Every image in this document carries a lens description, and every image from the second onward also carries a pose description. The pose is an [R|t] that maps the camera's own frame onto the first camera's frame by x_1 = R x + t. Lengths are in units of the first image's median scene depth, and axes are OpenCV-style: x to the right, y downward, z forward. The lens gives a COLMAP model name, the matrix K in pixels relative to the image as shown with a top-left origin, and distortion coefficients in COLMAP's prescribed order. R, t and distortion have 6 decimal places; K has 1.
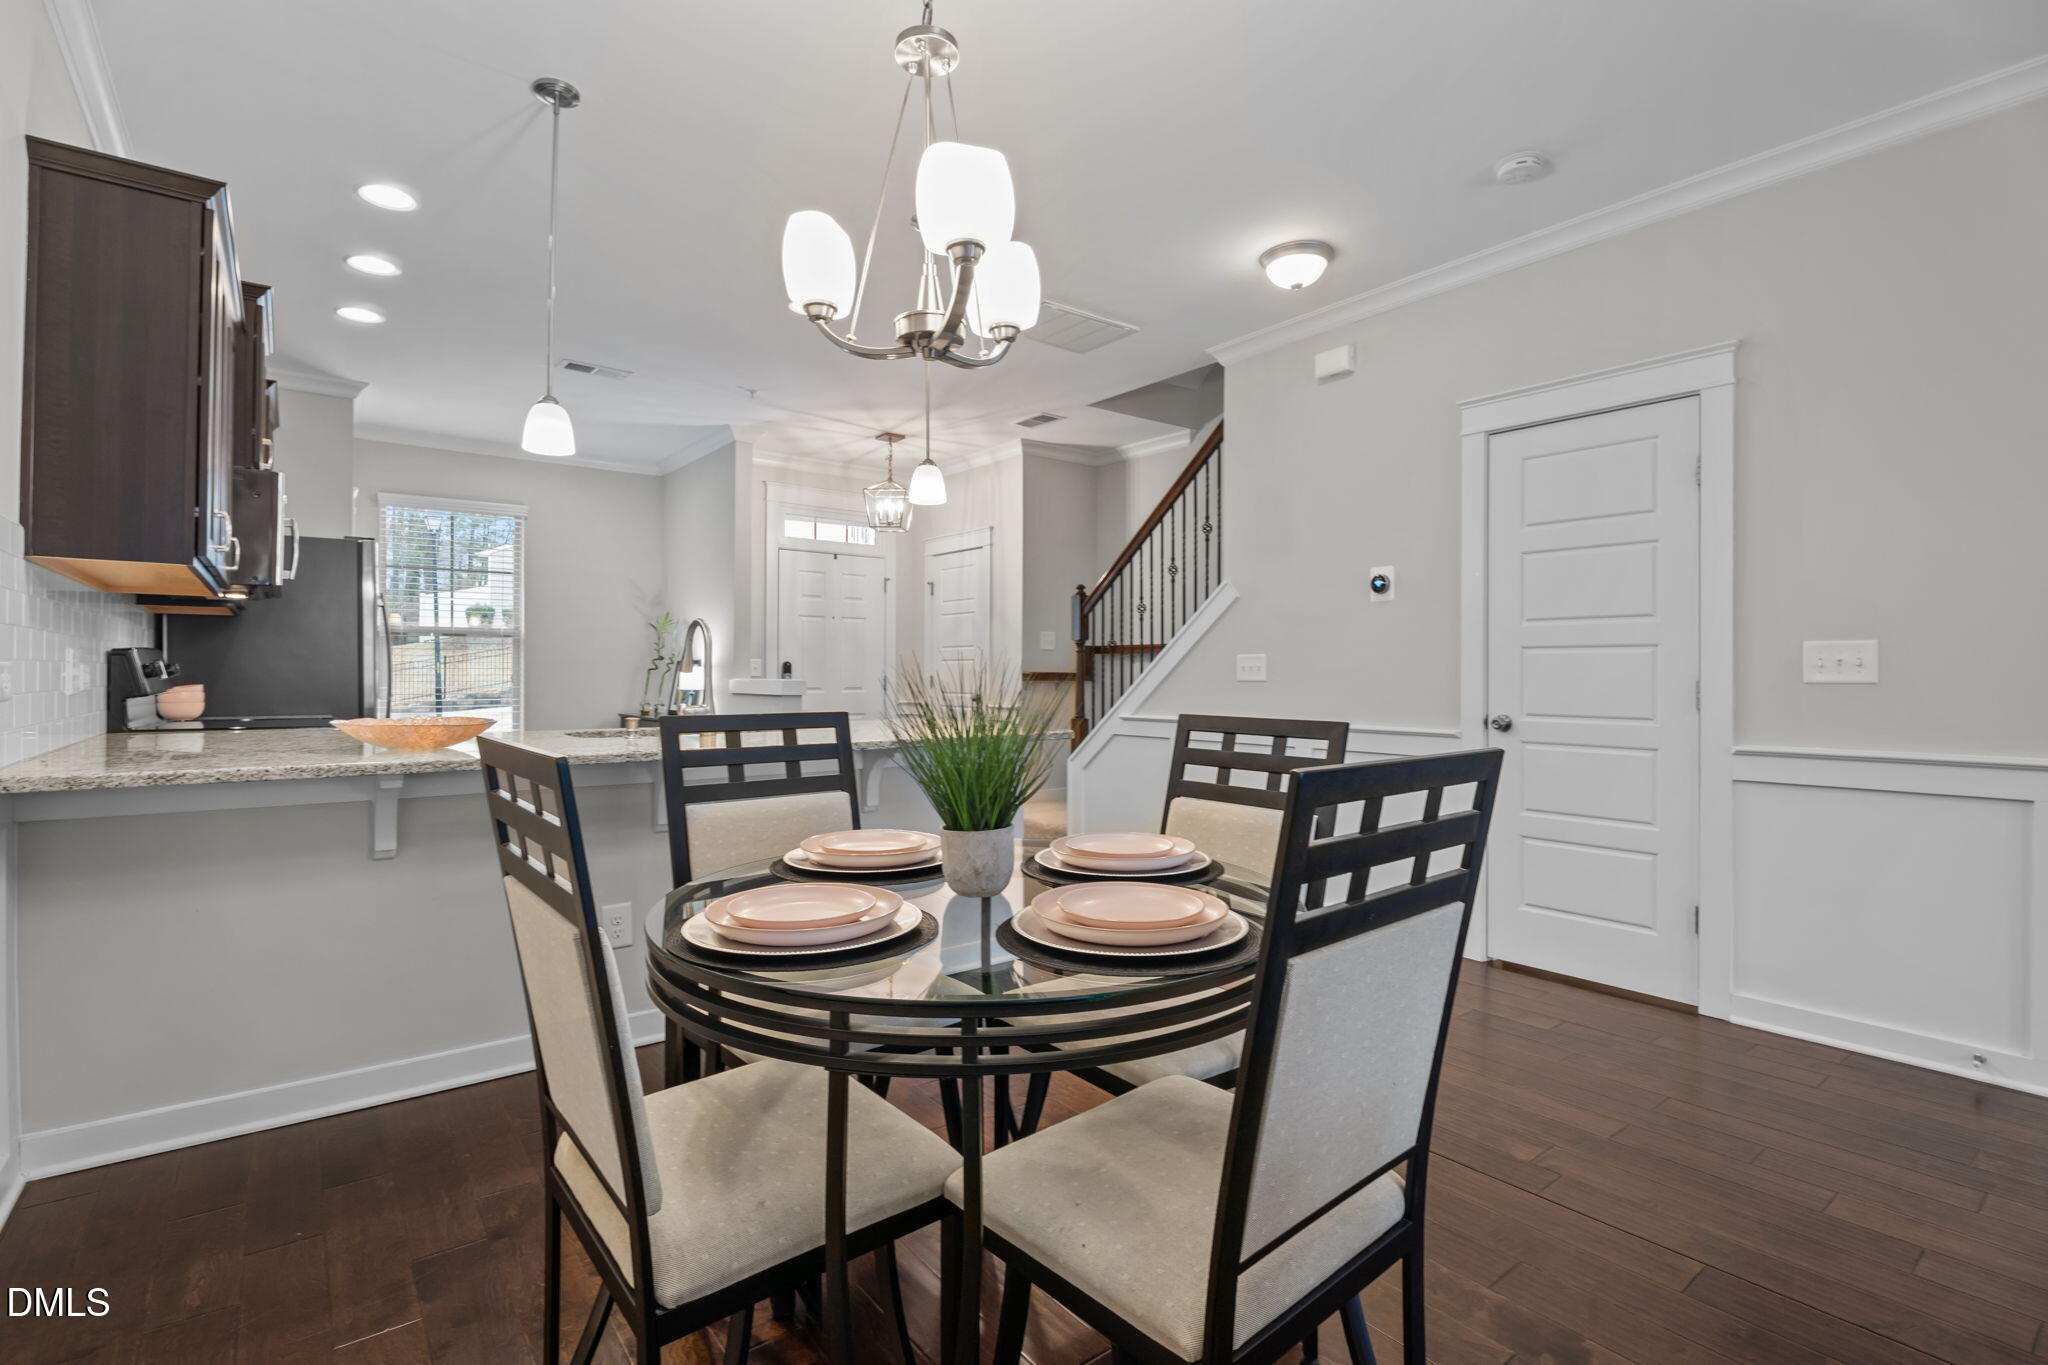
lens RADIAL K [[946.0, 0, 1034.3], [0, 946.0, 691.8], [0, 0, 1]] dist [-0.015023, 0.001779]
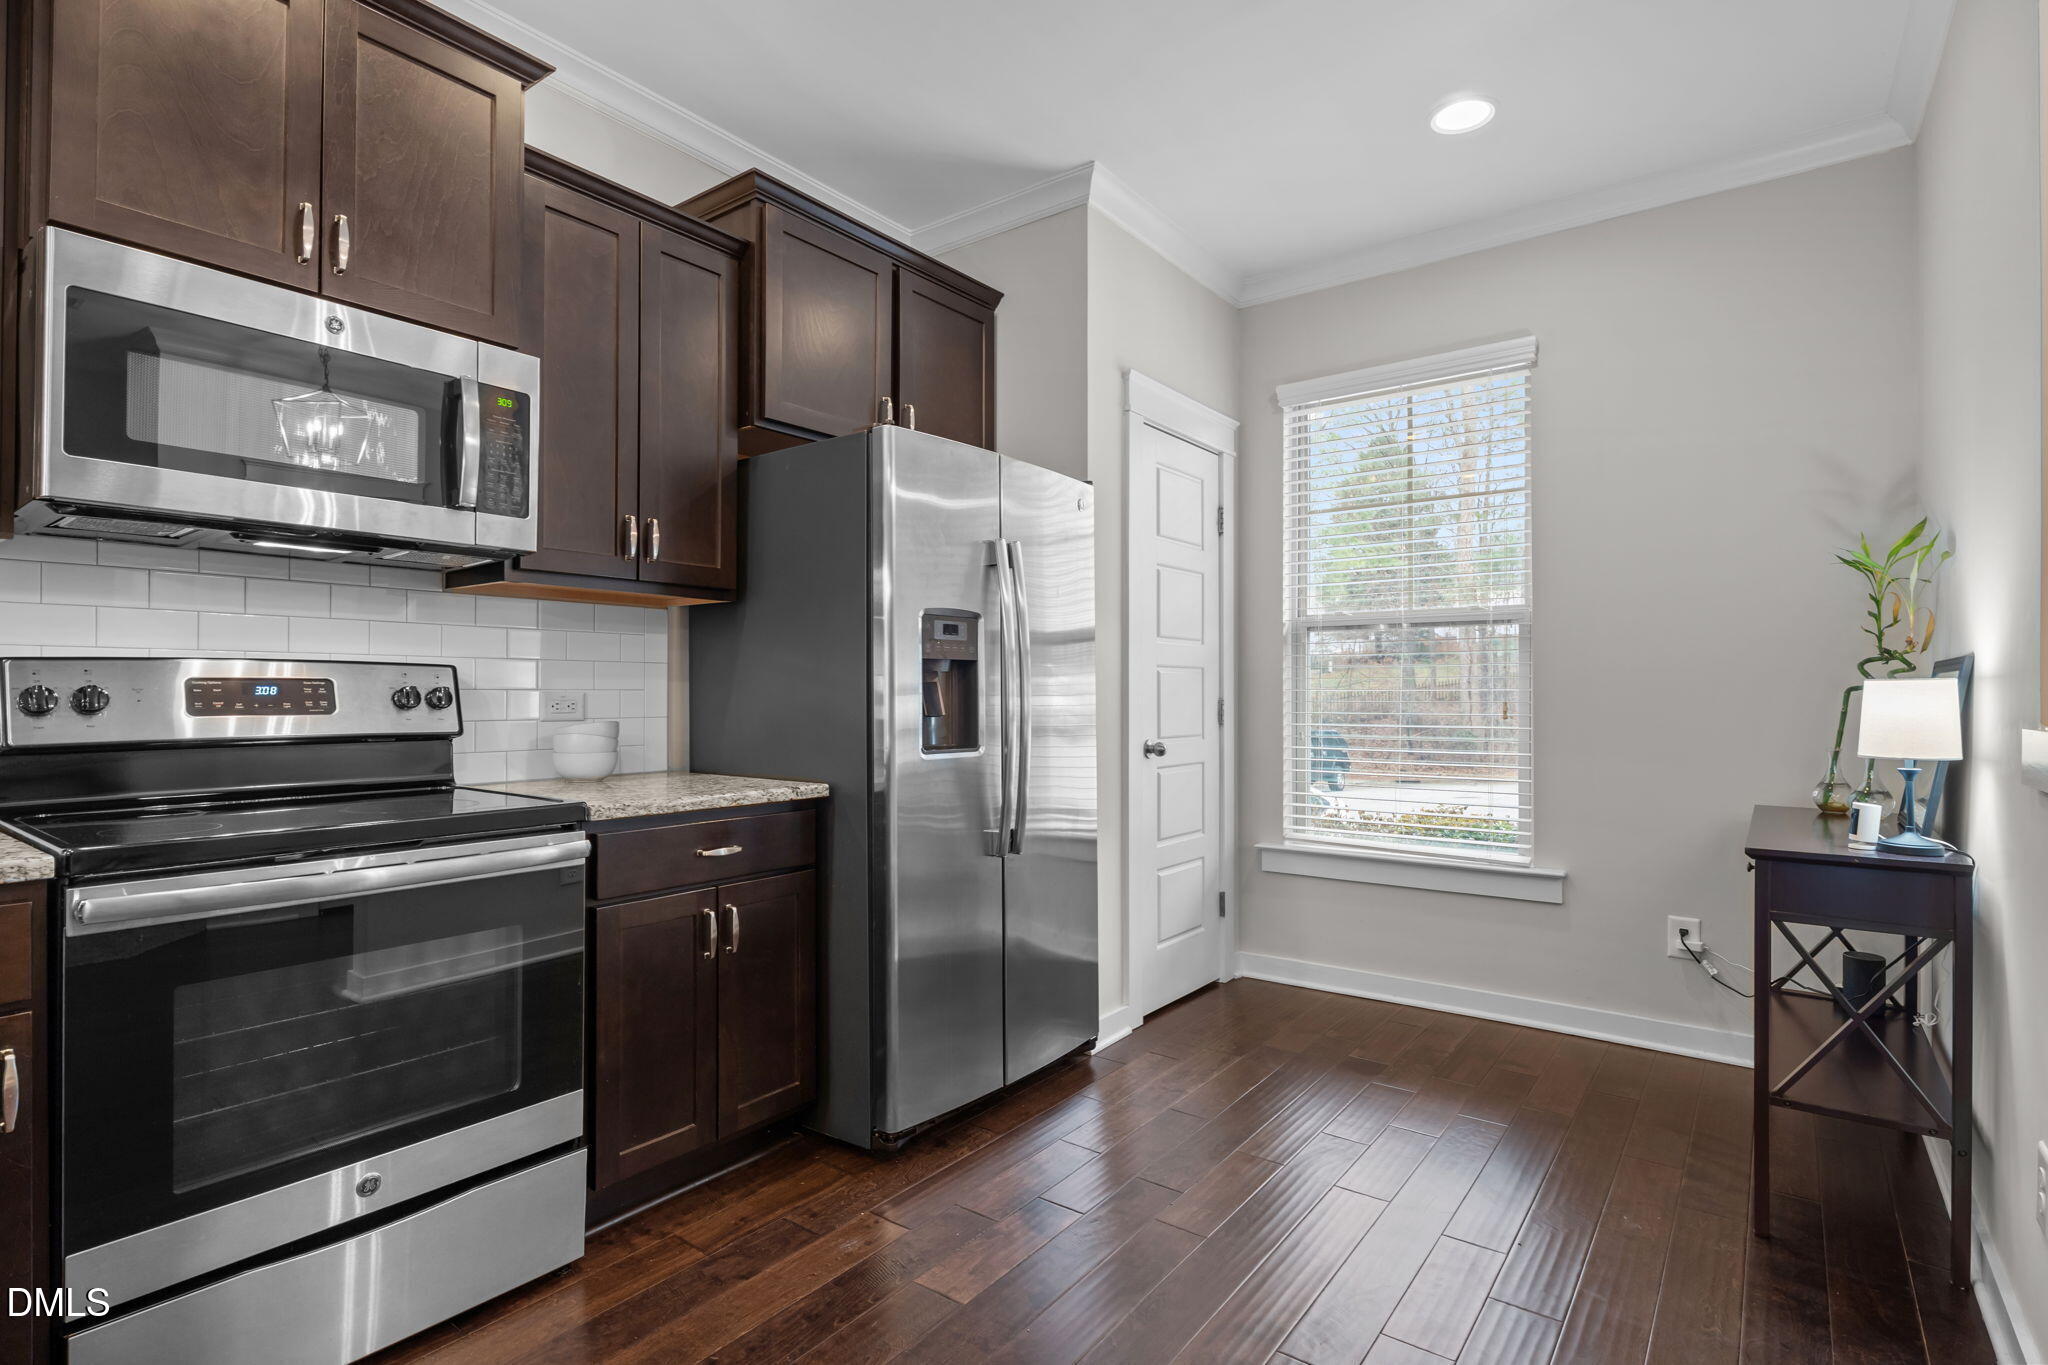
lens RADIAL K [[1014.7, 0, 1024.2], [0, 1014.7, 680.6], [0, 0, 1]] dist [-0.000633, 0.002146]
pose [[0.245334, -0.011503, -0.969370, -0.122523], [-0.012815, 0.999804, -0.015108, -0.018270], [0.969354, 0.016129, 0.245138, 0.640475]]
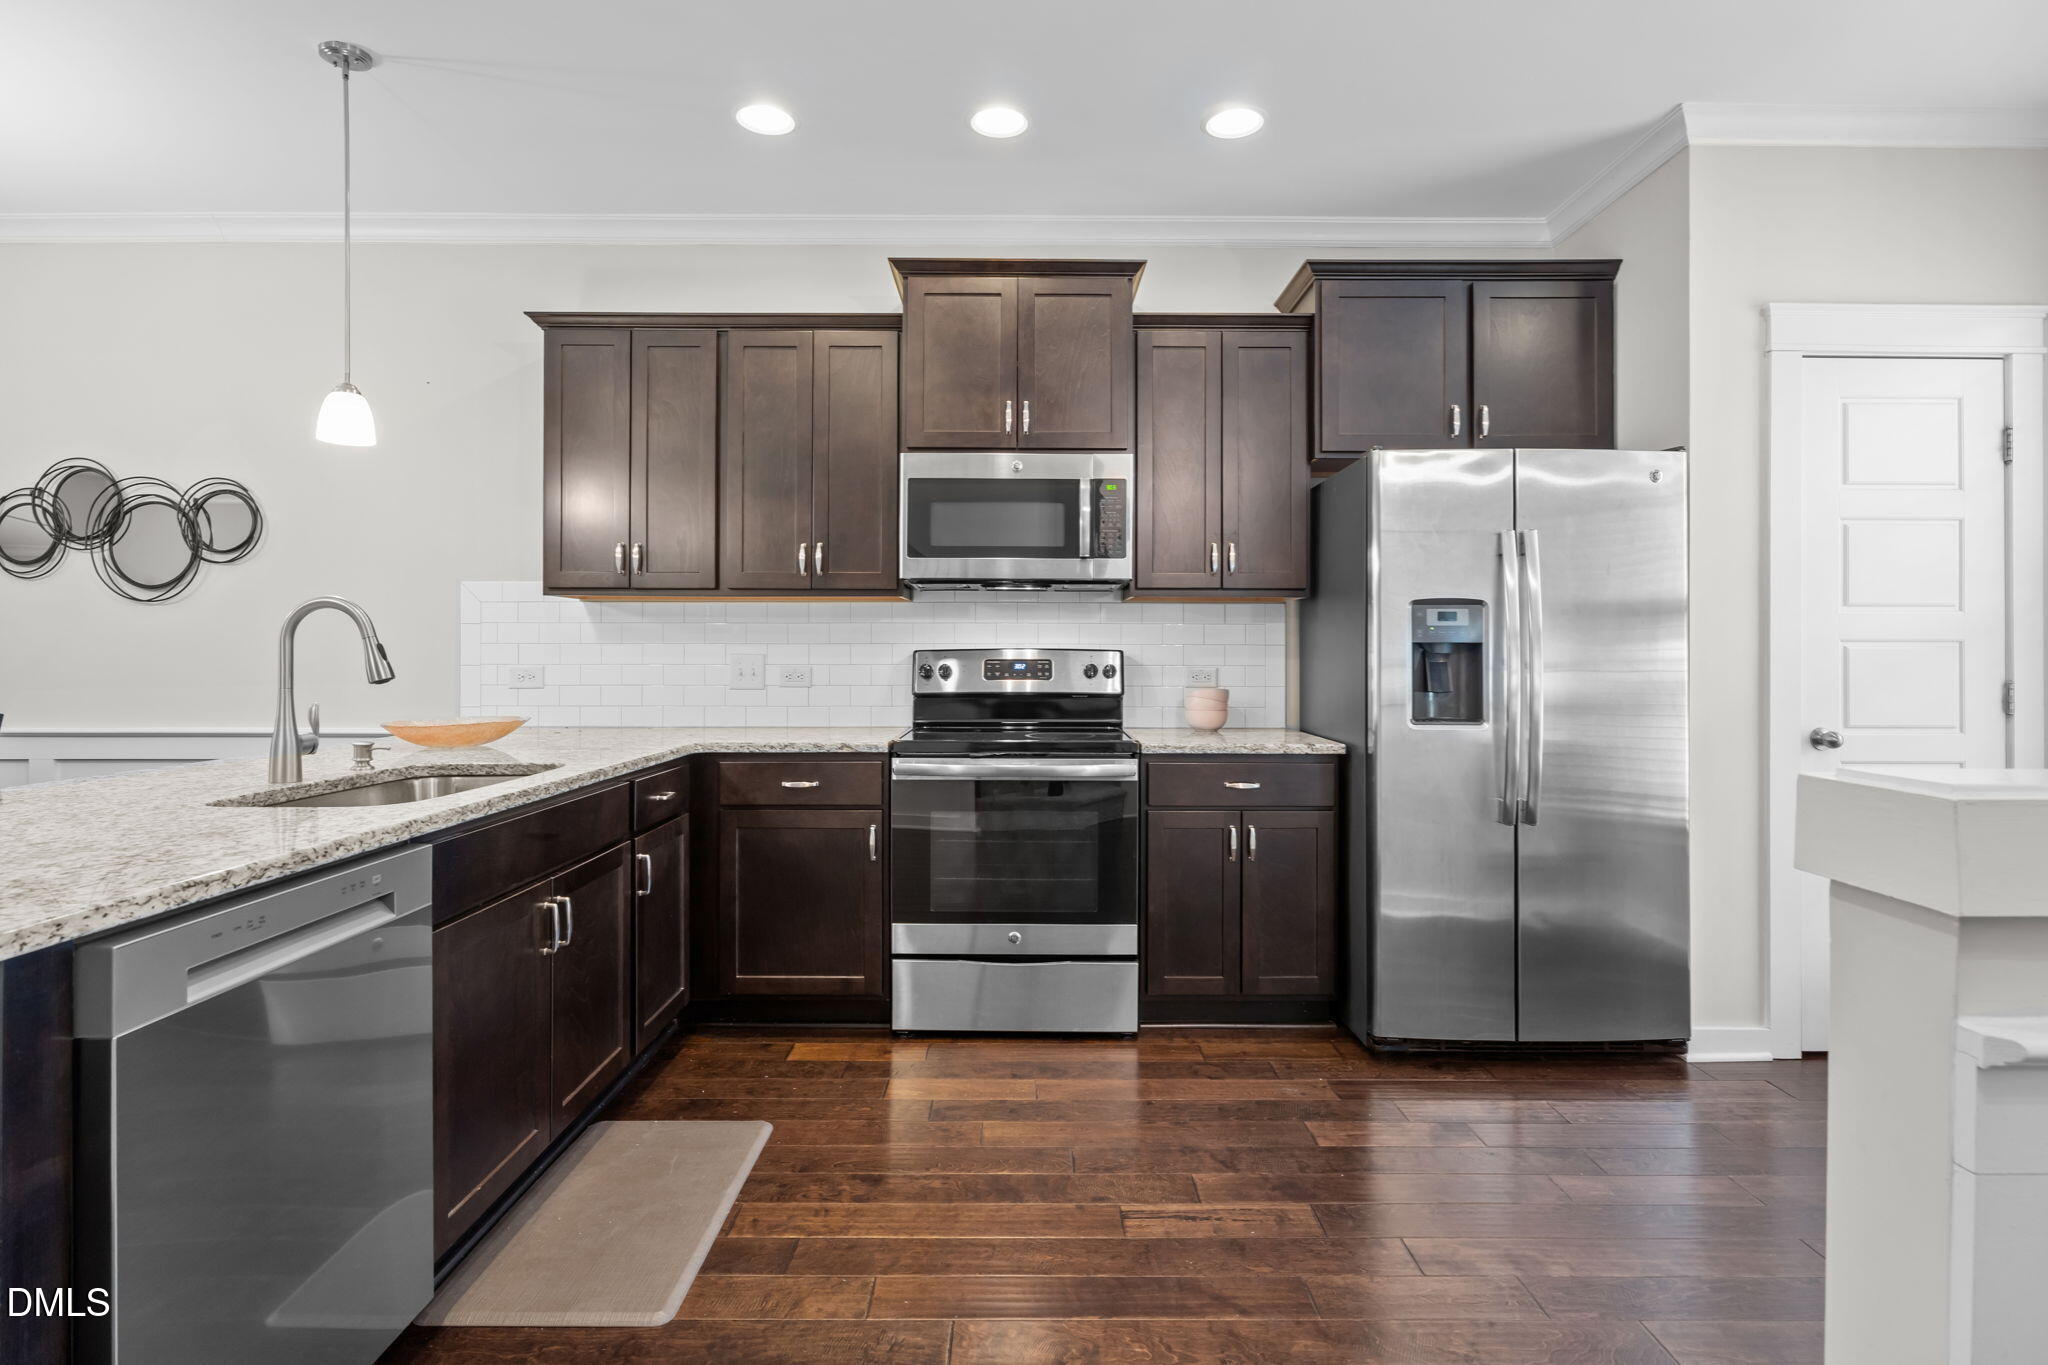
lens RADIAL K [[1014.7, 0, 1025.4], [0, 1014.7, 647.0], [0, 0, 1]] dist [-0.000633, 0.002146]
pose [[-0.623509, -0.007580, -0.781780, -0.052397], [-0.013471, 0.999909, 0.001049, -0.027508], [0.781700, 0.011185, -0.623554, 0.828920]]
